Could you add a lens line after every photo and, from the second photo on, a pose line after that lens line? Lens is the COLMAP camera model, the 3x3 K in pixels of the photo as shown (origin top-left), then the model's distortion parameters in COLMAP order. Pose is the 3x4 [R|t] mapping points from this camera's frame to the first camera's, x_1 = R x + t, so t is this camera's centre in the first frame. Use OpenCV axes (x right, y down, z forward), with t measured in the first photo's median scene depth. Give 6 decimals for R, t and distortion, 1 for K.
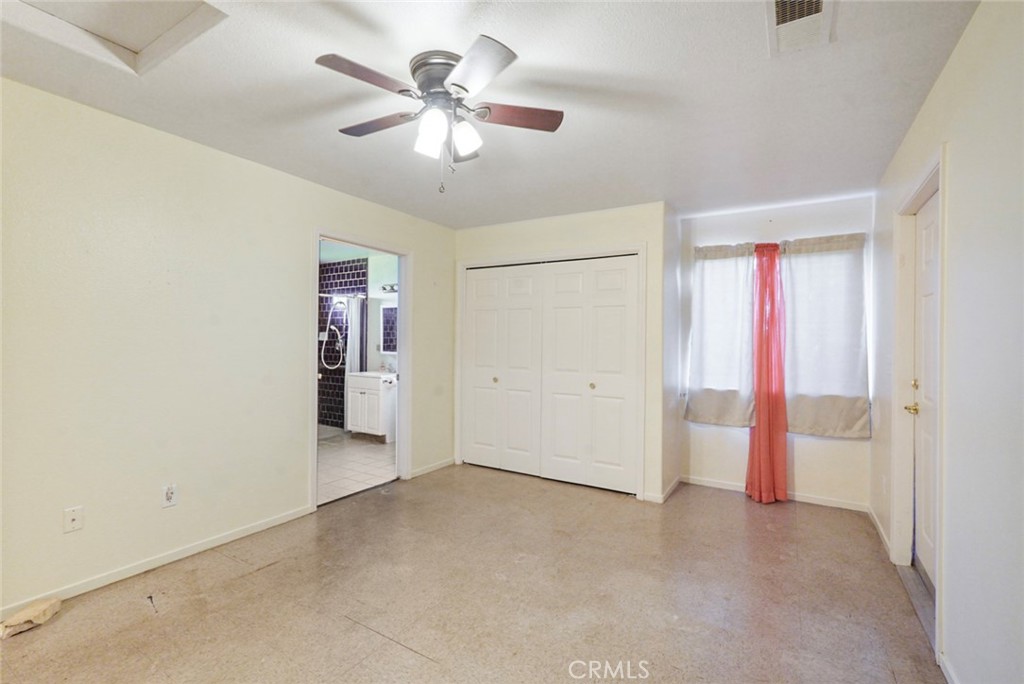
lens RADIAL K [[453.7, 0, 510.1], [0, 453.7, 336.9], [0, 0, 1]] dist [-0.005025, 0.001979]
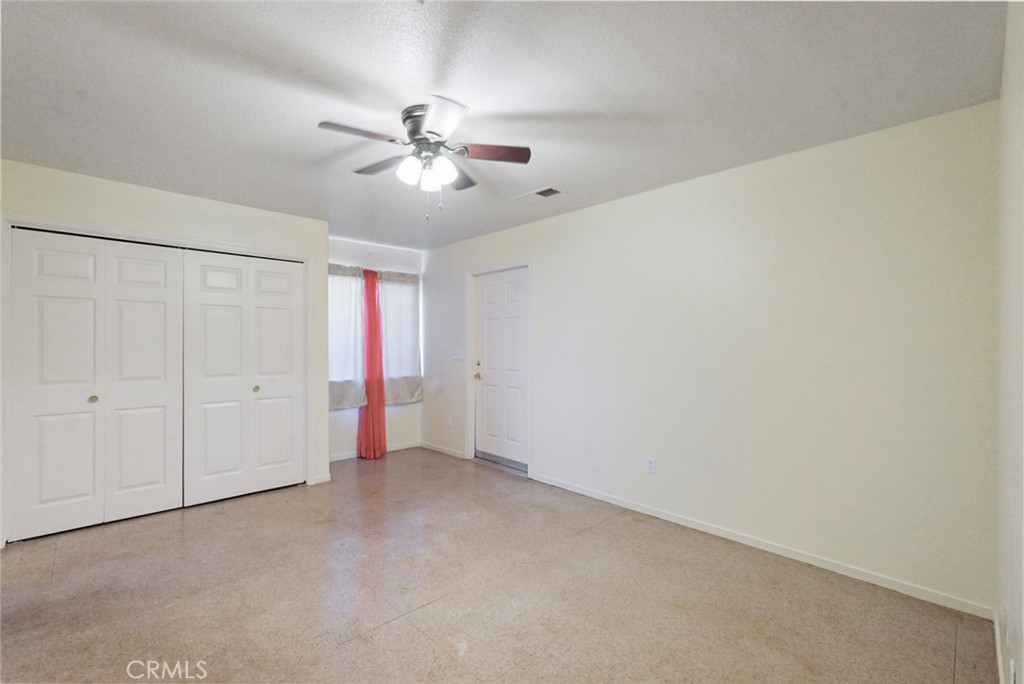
lens RADIAL K [[453.7, 0, 505.6], [0, 453.7, 343.2], [0, 0, 1]] dist [-0.005025, 0.001979]
pose [[0.262625, -0.007319, 0.964870, -0.668523], [-0.003756, 0.999956, 0.008607, 0.000485], [-0.964891, -0.005885, 0.262586, 0.255919]]
